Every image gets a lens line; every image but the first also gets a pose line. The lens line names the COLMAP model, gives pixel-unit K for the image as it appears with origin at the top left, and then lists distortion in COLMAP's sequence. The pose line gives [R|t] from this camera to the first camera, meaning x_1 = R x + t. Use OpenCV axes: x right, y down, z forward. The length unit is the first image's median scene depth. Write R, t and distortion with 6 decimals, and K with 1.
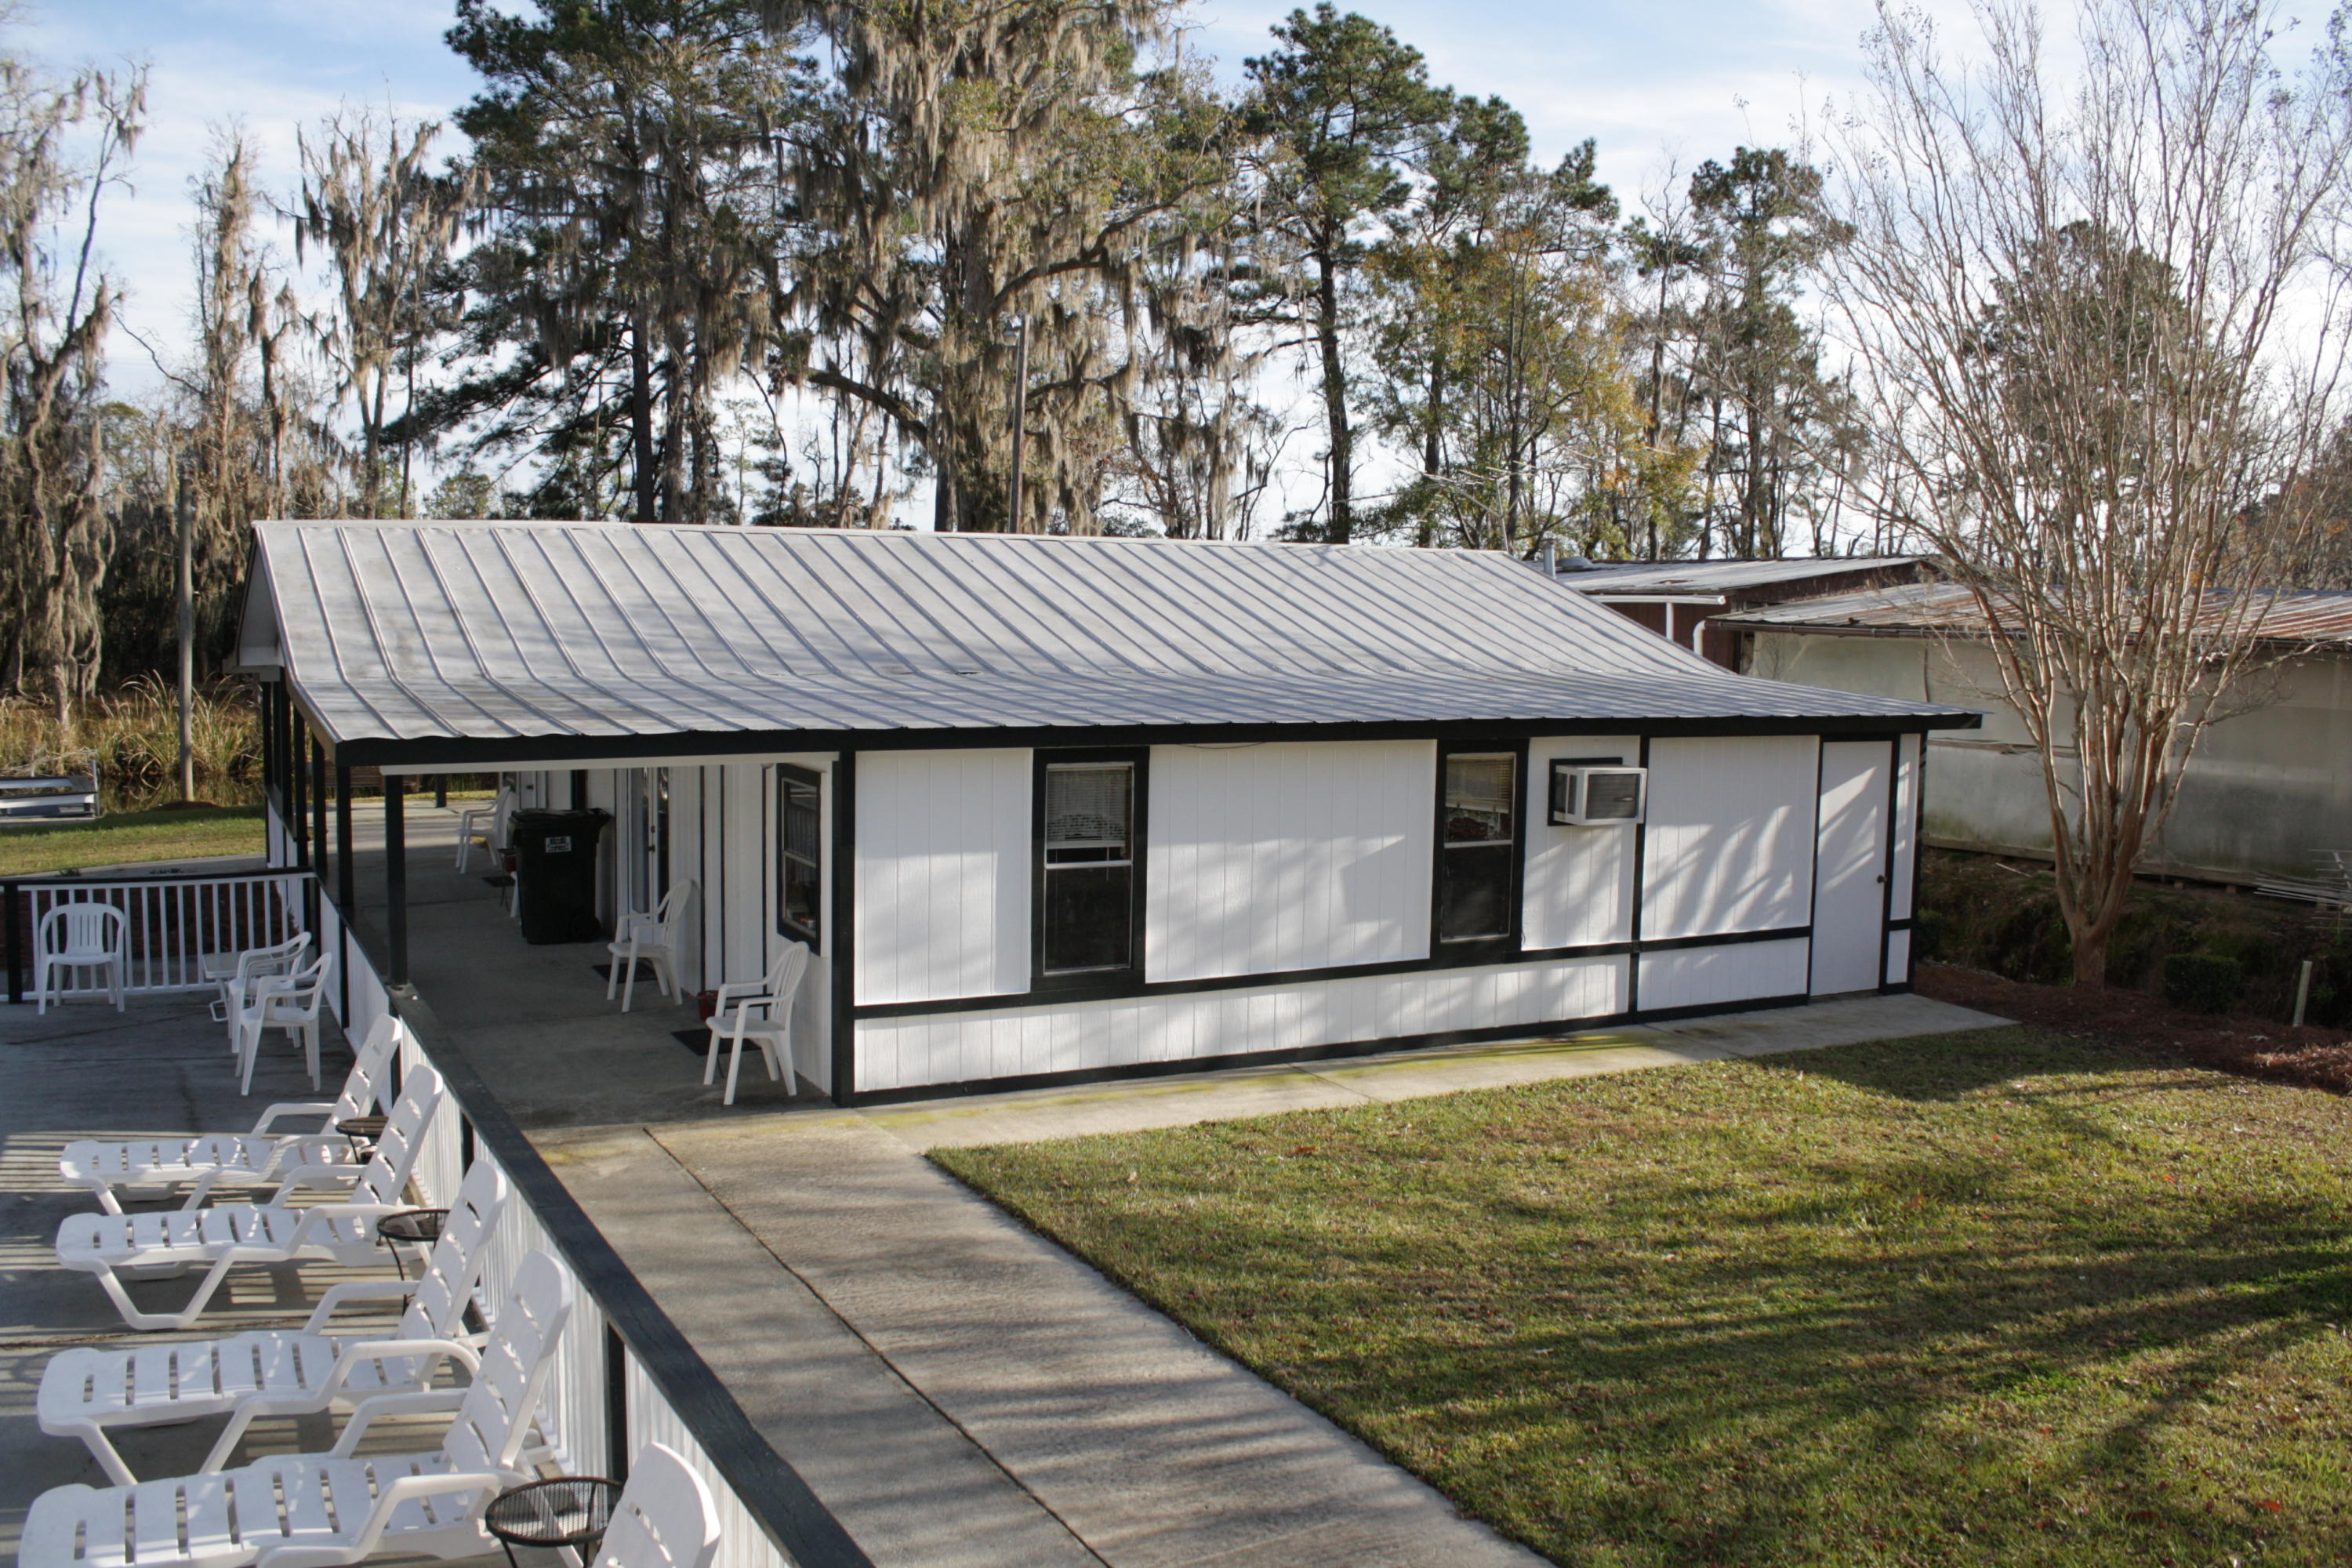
lens RADIAL K [[1996.5, 0, 1176.0], [0, 1996.5, 784.0], [0, 0, 1]] dist [-0.160453, 0.145143]
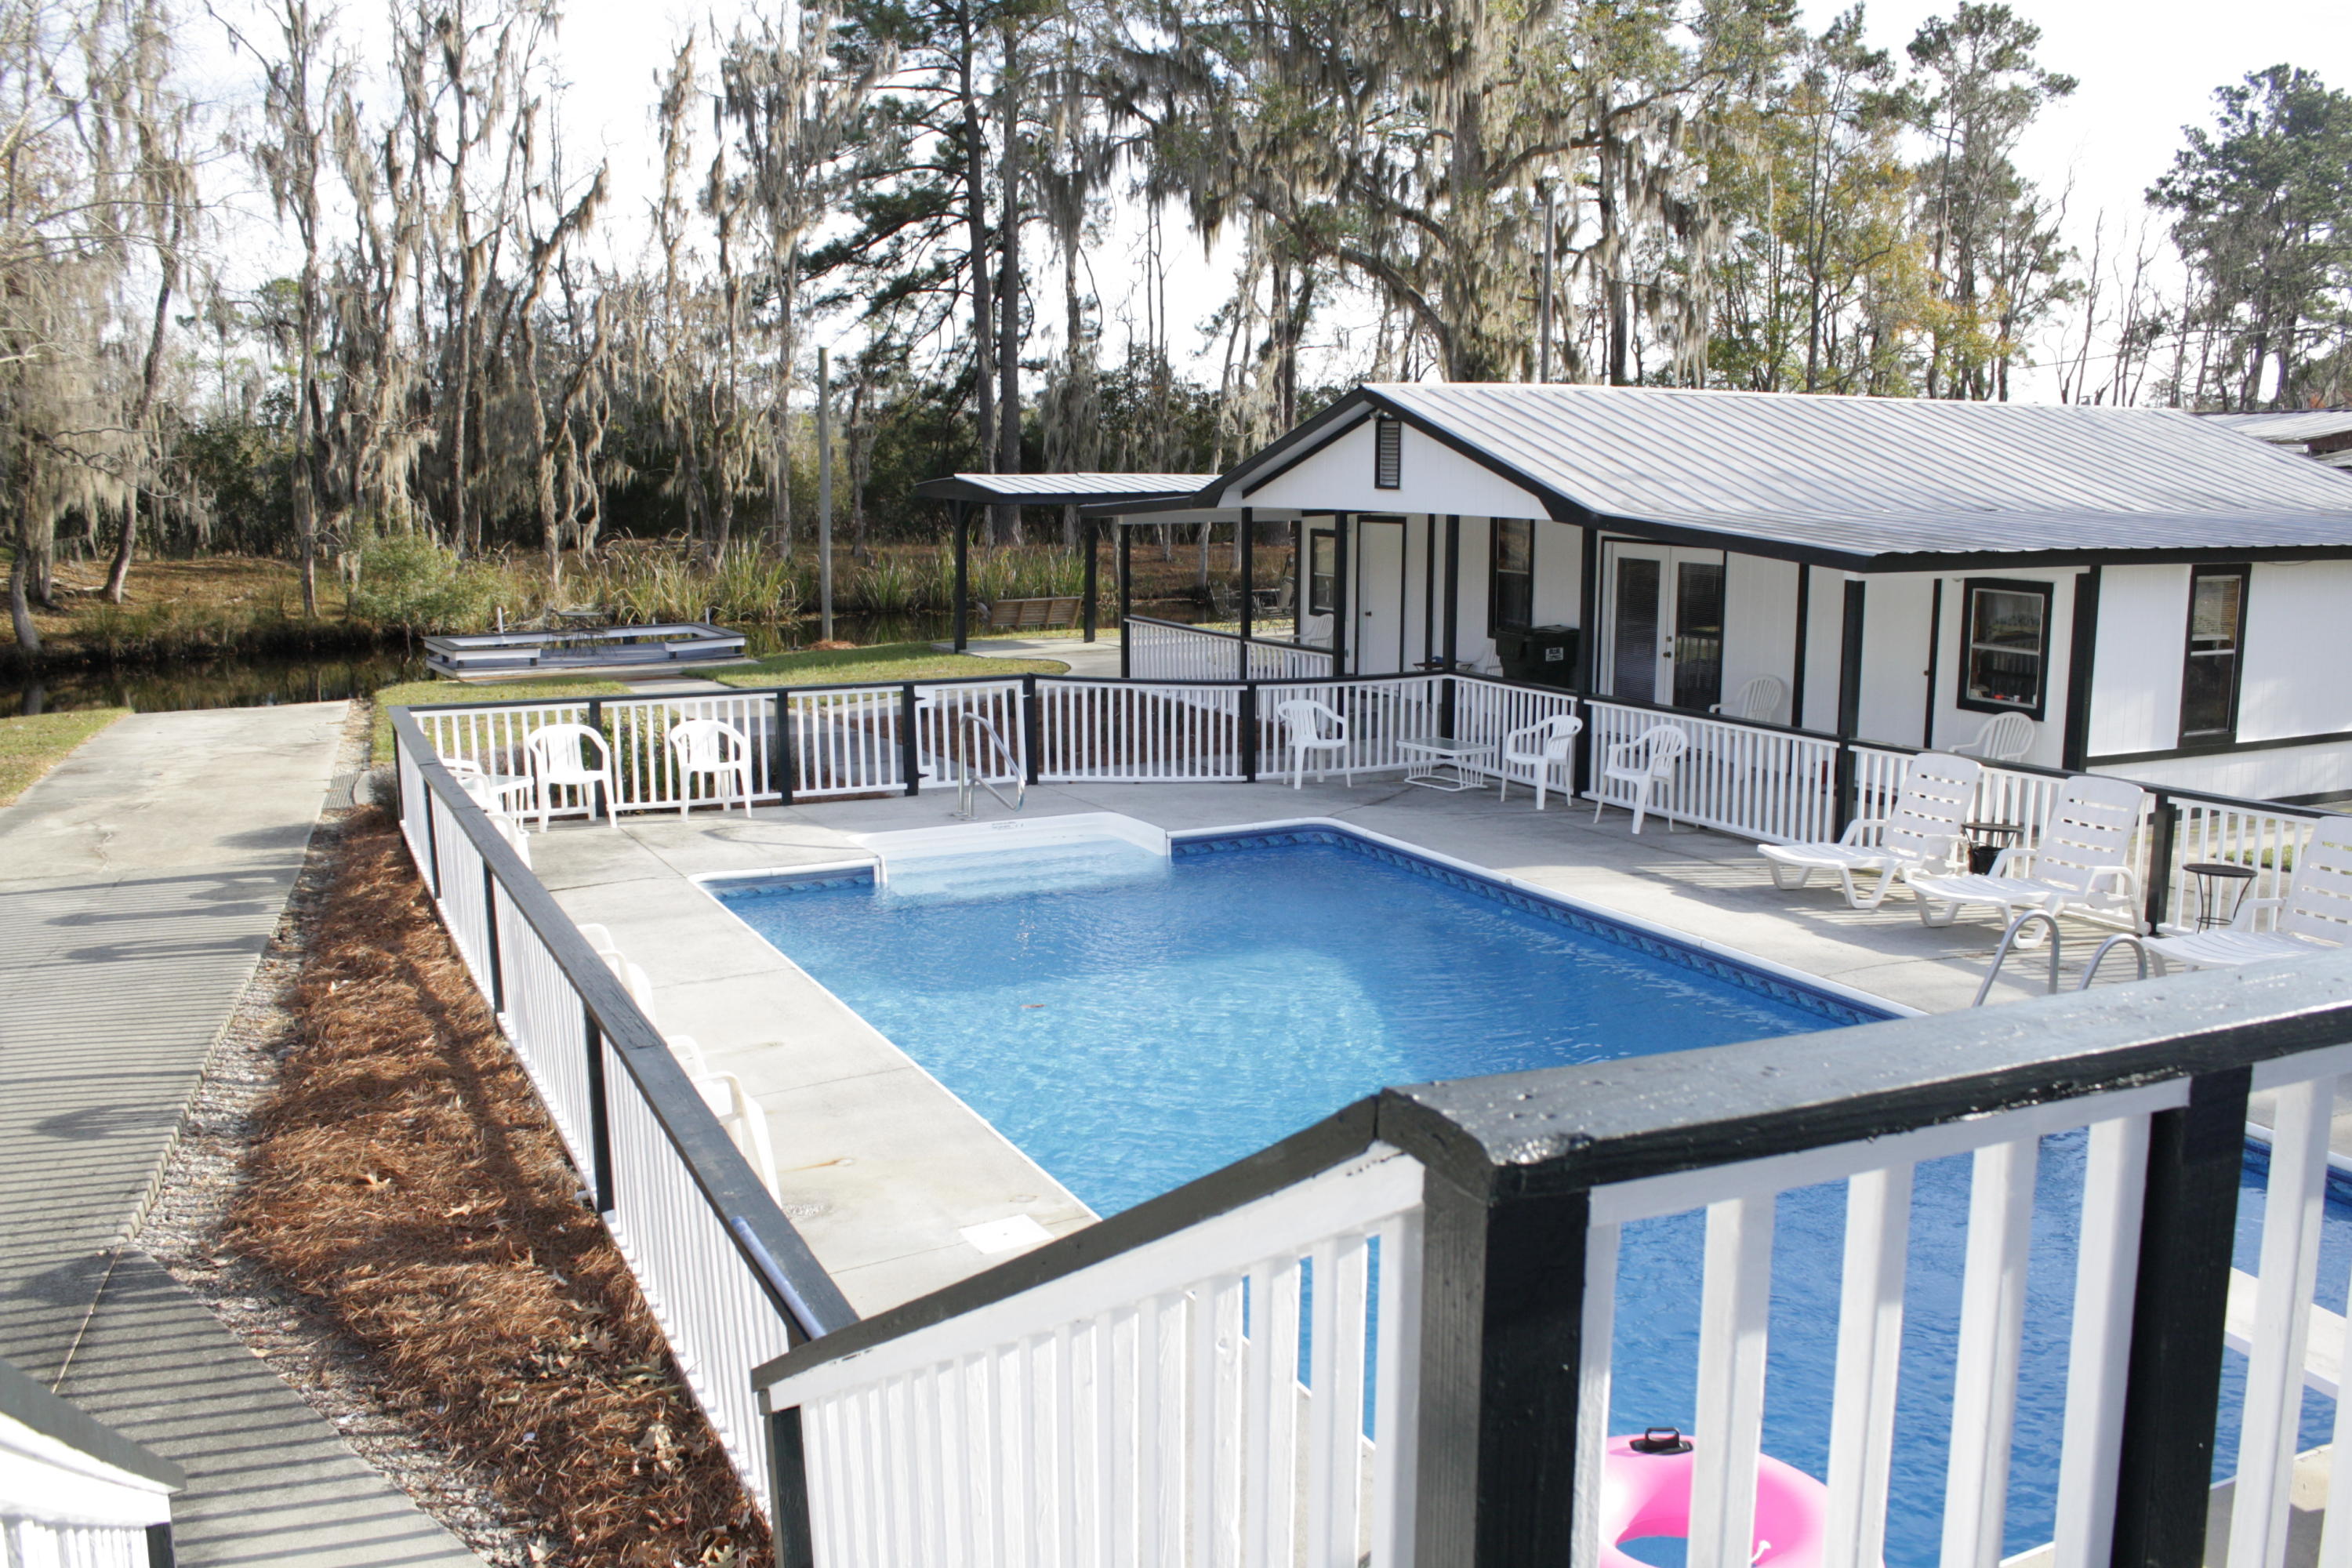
lens RADIAL K [[1996.5, 0, 1176.0], [0, 1996.5, 784.0], [0, 0, 1]] dist [-0.160453, 0.145143]
pose [[0.999580, -0.011387, -0.026645, -0.134610], [0.013268, 0.997351, 0.071515, 0.005170], [0.025760, -0.071839, 0.997084, -0.057961]]
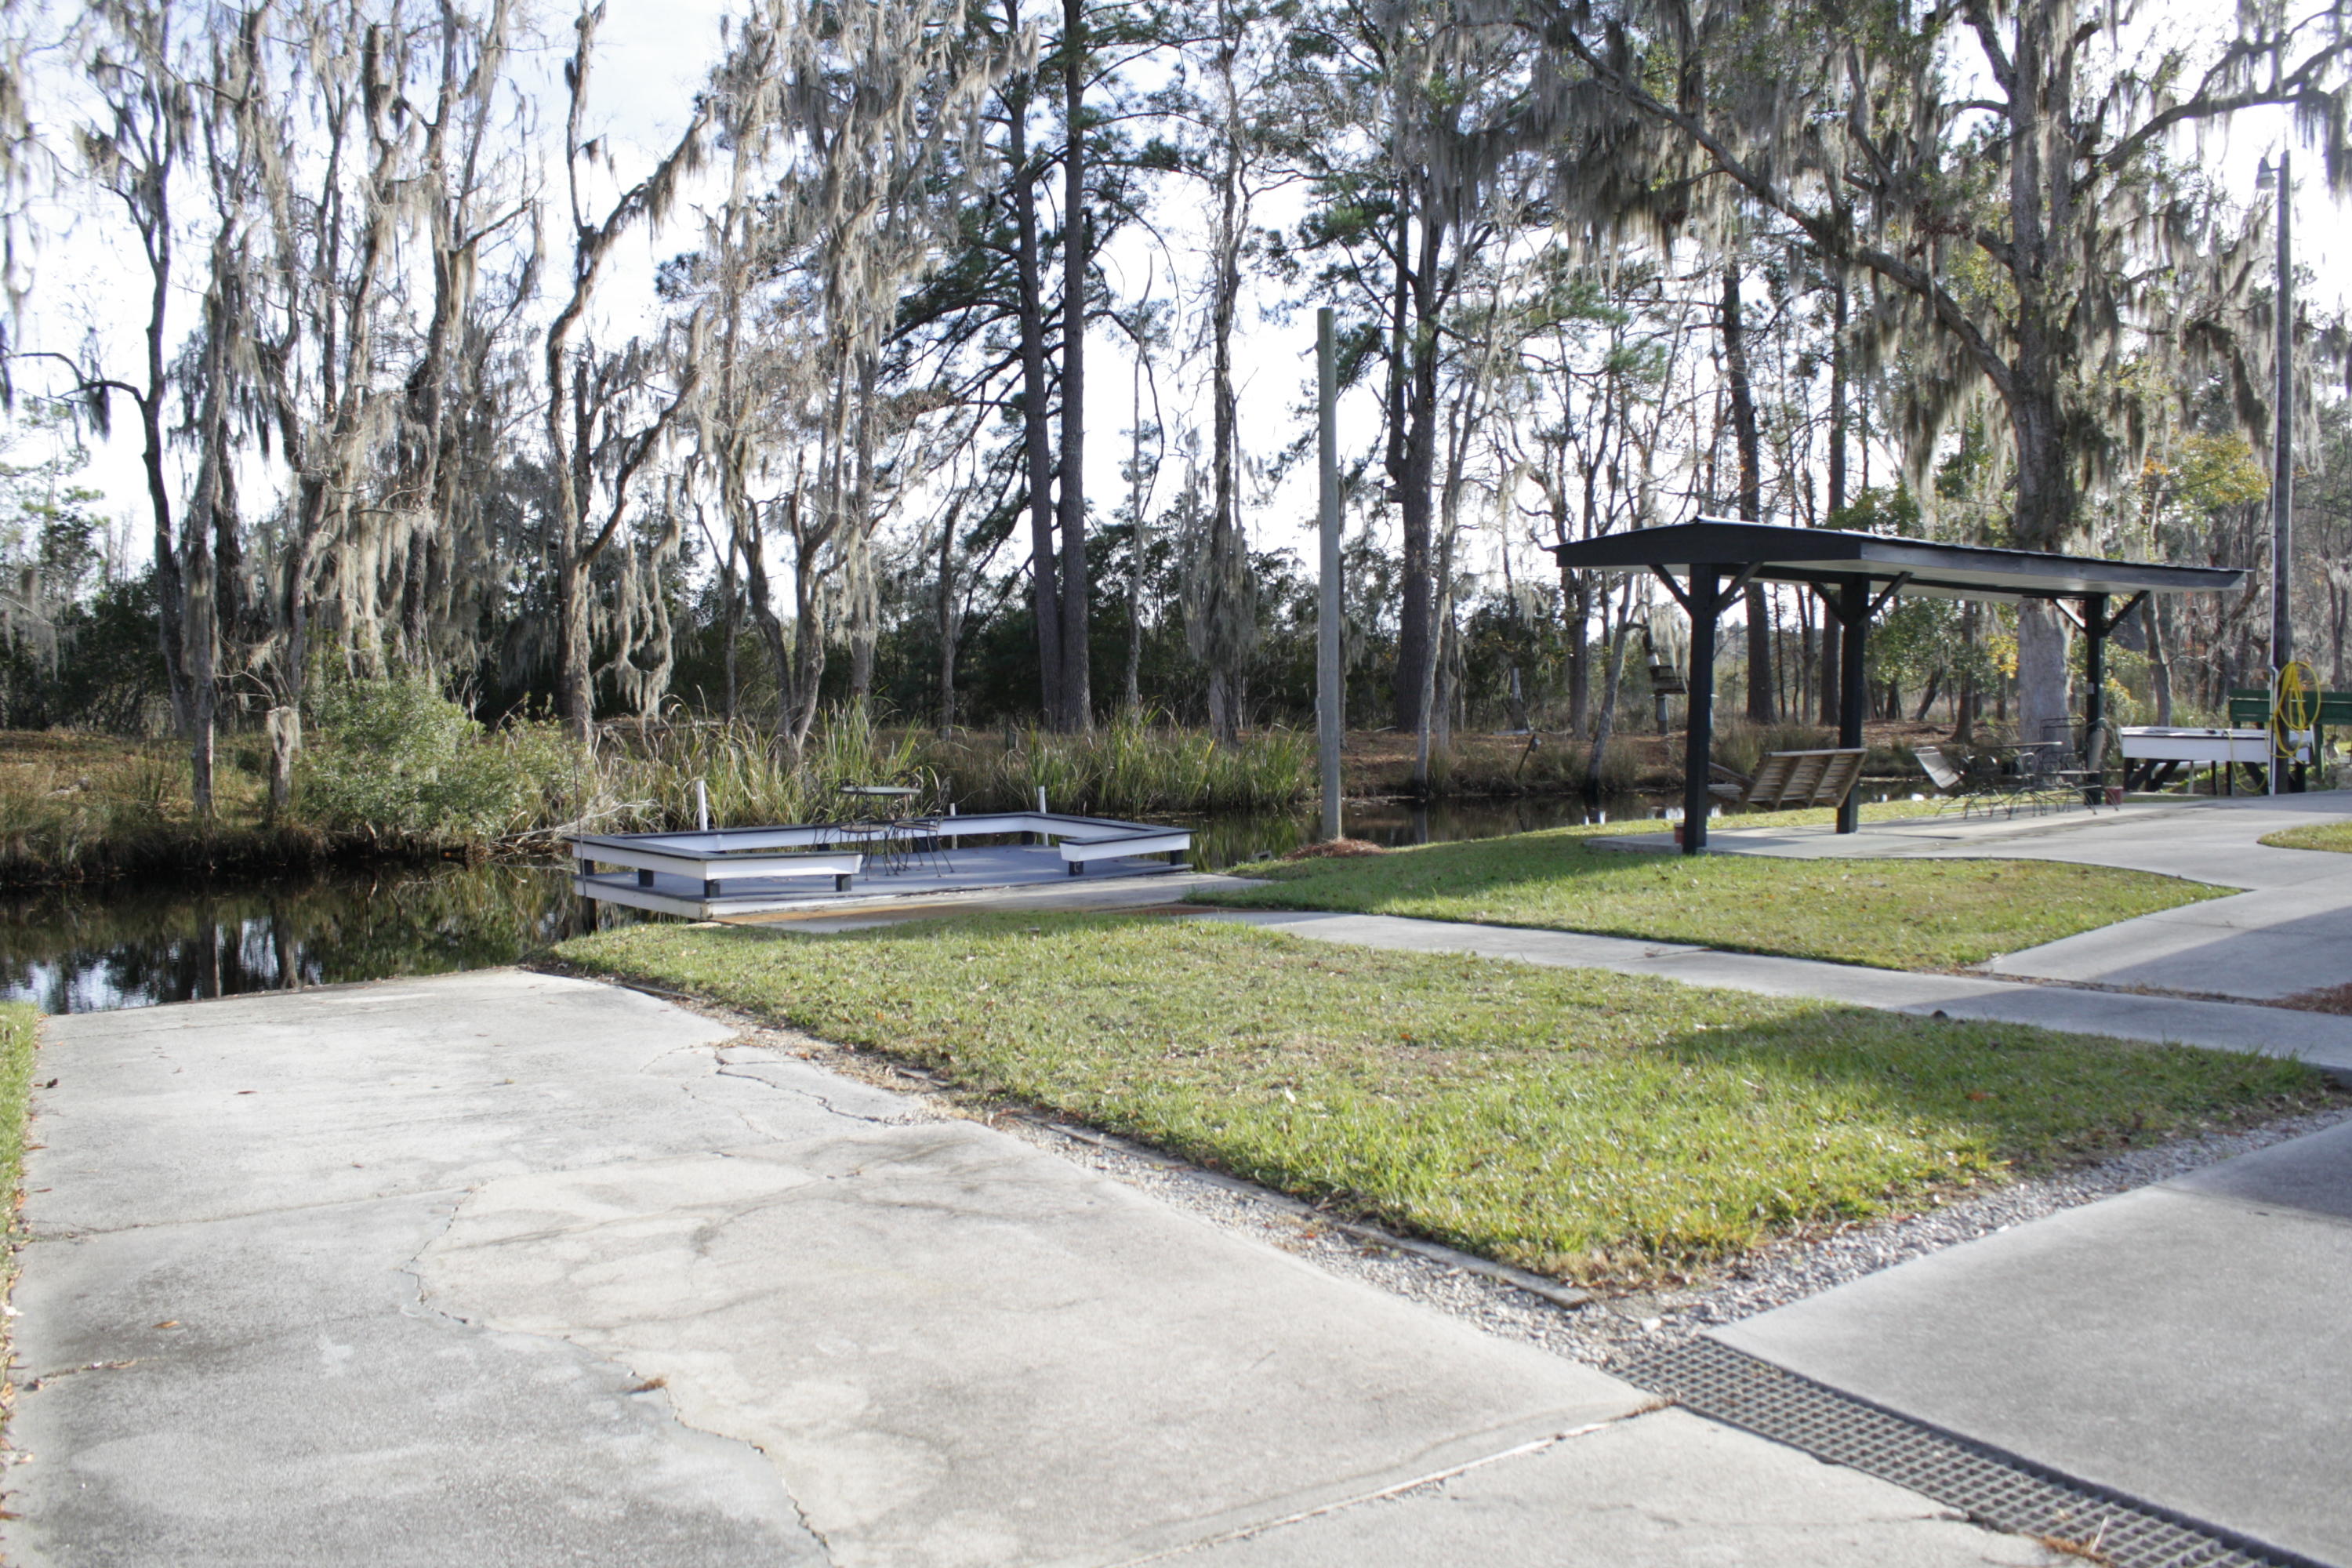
lens RADIAL K [[1996.5, 0, 1176.0], [0, 1996.5, 784.0], [0, 0, 1]] dist [-0.160453, 0.145143]
pose [[0.991642, -0.026142, 0.126347, -0.301065], [0.031574, 0.998653, -0.041184, 0.007053], [-0.125100, 0.044829, 0.991131, 0.187036]]
